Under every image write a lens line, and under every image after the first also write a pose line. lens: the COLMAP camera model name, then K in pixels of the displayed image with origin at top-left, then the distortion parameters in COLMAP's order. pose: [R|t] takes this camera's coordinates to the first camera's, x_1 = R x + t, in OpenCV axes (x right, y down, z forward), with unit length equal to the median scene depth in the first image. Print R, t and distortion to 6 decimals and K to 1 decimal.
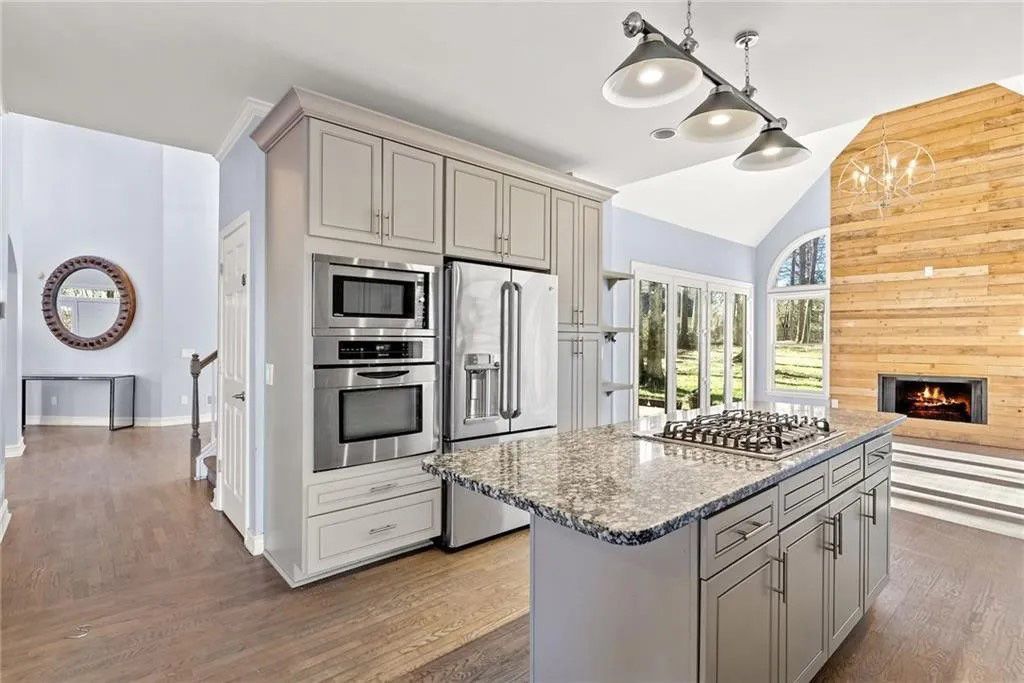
lens RADIAL K [[499.5, 0, 504.9], [0, 499.5, 344.3], [0, 0, 1]] dist [-0.004634, 0.002068]
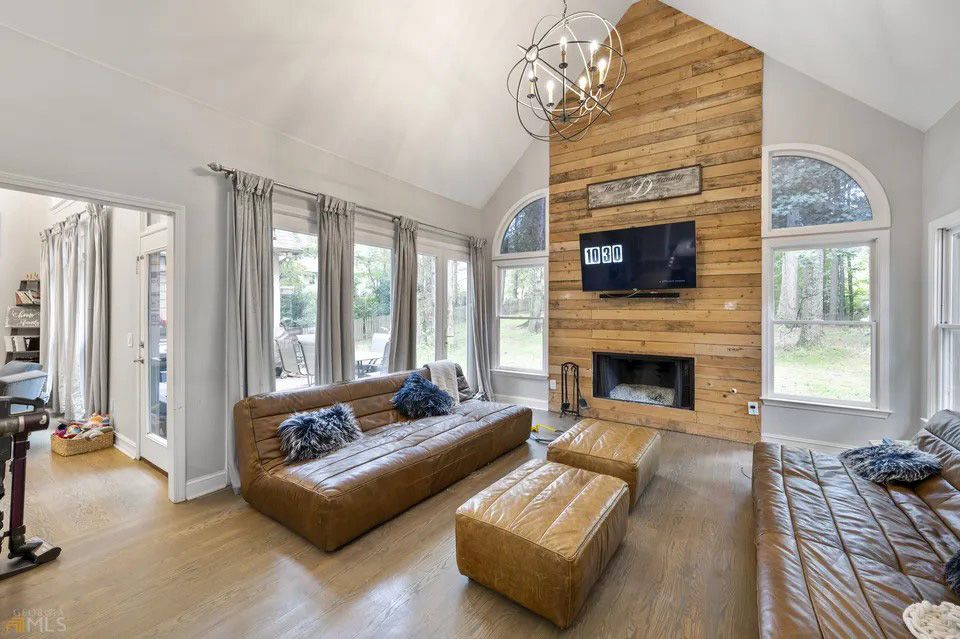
lens RADIAL K [[393.0, 0, 478.7], [0, 393.0, 313.1], [0, 0, 1]] dist [0.011009, 0.000113]
pose [[0.958634, -0.003767, 0.284618, 0.684466], [0.002394, 0.999984, 0.005173, -0.026660], [-0.284632, -0.004278, 0.958627, 0.744419]]
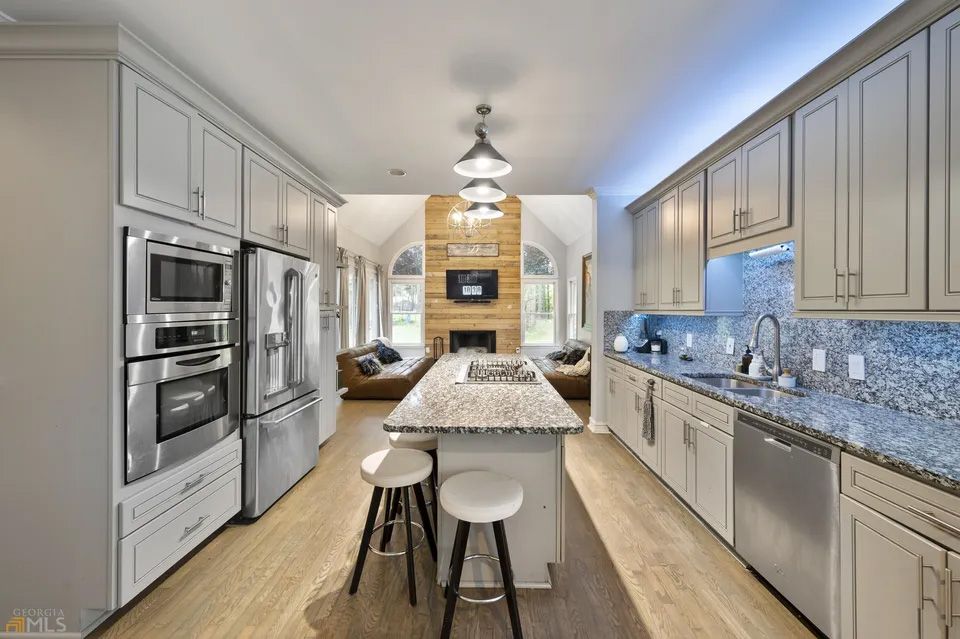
lens RADIAL K [[393.0, 0, 474.9], [0, 393.0, 317.2], [0, 0, 1]] dist [0.011009, 0.000113]
pose [[0.652737, -0.020062, 0.757319, -0.425043], [0.003111, 0.999712, 0.023801, -0.035732], [-0.757579, -0.013180, 0.652611, 0.101641]]
